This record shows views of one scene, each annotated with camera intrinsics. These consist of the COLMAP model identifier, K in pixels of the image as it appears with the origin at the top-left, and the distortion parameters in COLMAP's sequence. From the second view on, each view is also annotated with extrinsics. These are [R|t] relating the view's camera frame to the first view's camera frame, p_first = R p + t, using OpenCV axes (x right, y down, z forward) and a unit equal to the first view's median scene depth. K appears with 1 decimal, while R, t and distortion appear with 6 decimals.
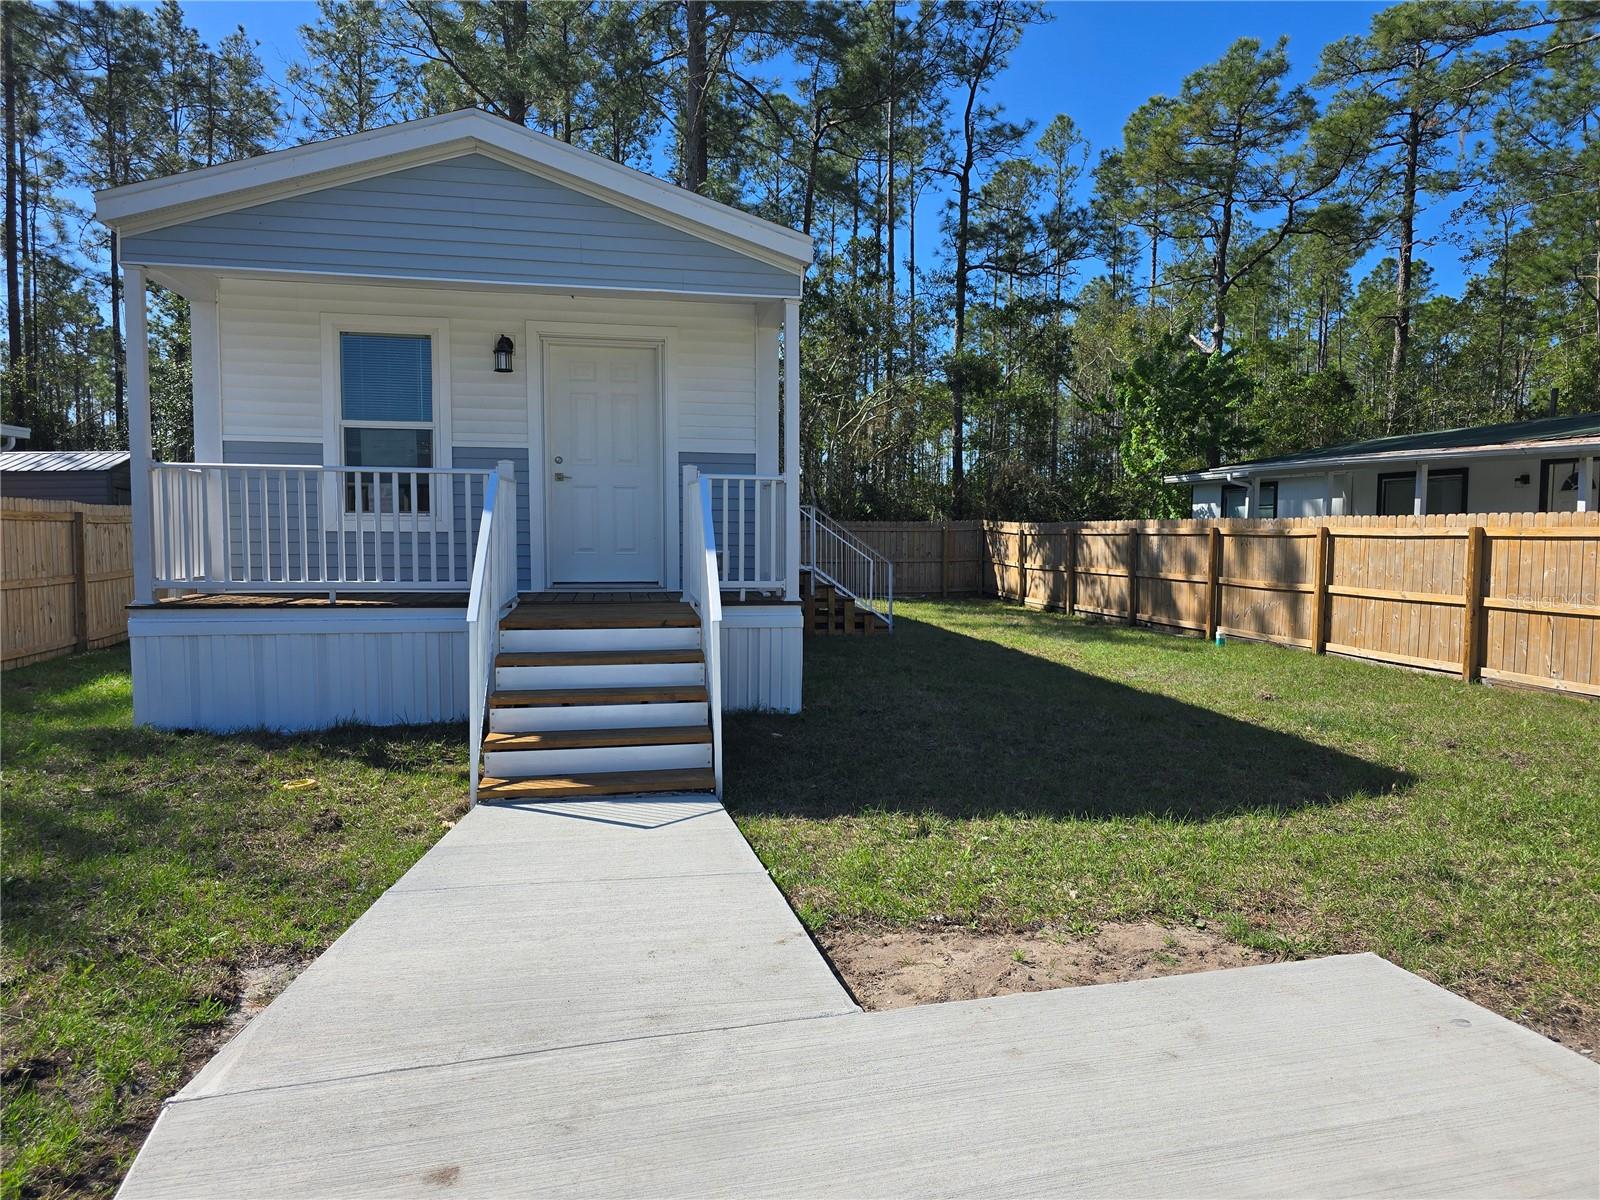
lens RADIAL K [[1072.3, 0, 811.0], [0, 1072.3, 597.7], [0, 0, 1]] dist [0.048582, -0.042403]
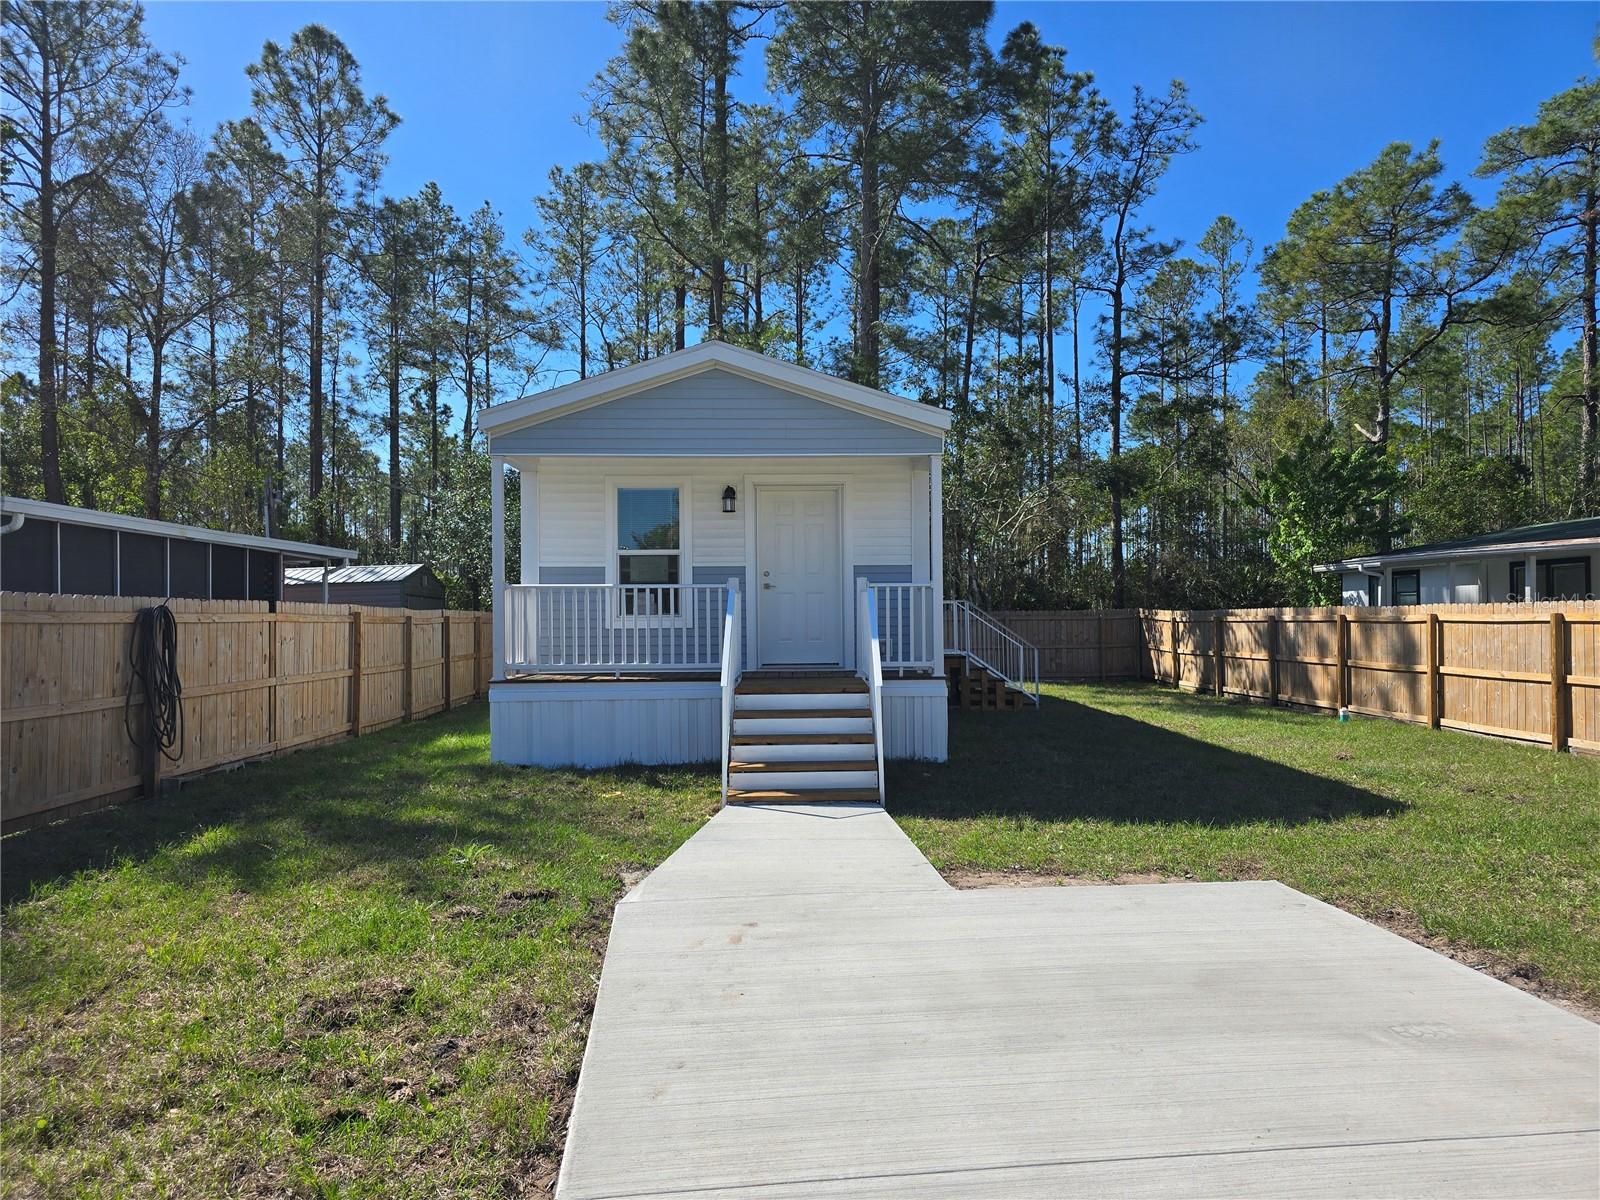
lens RADIAL K [[1072.3, 0, 800.2], [0, 1072.3, 605.1], [0, 0, 1]] dist [0.048582, -0.042403]
pose [[0.984781, -0.015233, -0.173132, 0.020281], [0.002090, 0.997118, -0.075842, 0.006804], [0.173788, 0.074326, 0.981974, -0.159962]]
